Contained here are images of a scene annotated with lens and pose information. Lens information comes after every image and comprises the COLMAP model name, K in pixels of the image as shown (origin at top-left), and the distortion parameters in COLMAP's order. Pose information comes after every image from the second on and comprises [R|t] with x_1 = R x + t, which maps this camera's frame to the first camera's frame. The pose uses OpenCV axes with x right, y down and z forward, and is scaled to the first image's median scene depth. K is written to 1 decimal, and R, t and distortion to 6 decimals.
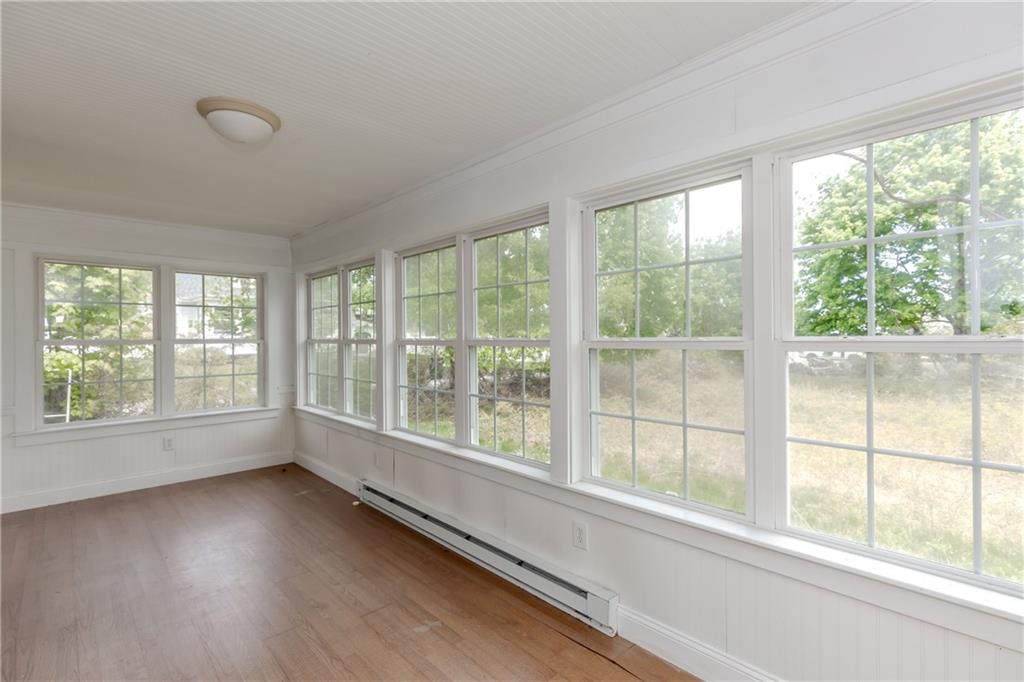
lens RADIAL K [[454.7, 0, 512.0], [0, 454.7, 341.0], [0, 0, 1]] dist [-0.014273, -0.000230]
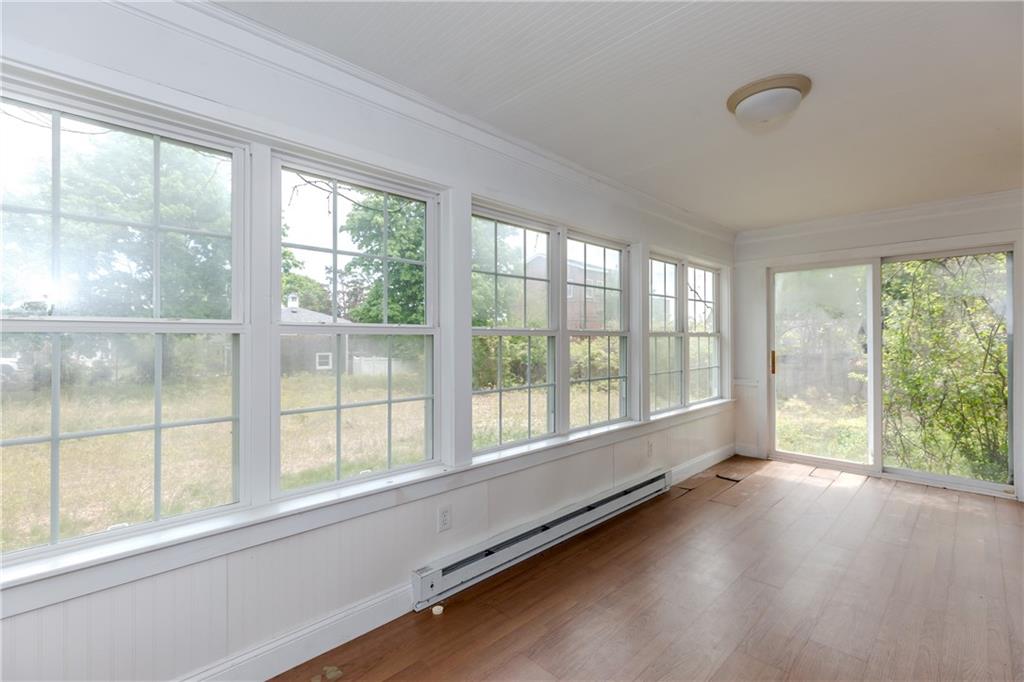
lens RADIAL K [[457.8, 0, 515.6], [0, 457.8, 337.5], [0, 0, 1]] dist [0.008545, 0.000000]
pose [[-0.000833, -0.002363, 0.999997, -1.102649], [-0.004739, 0.999986, 0.002359, 0.009624], [-0.999988, -0.004737, -0.000845, 1.068516]]
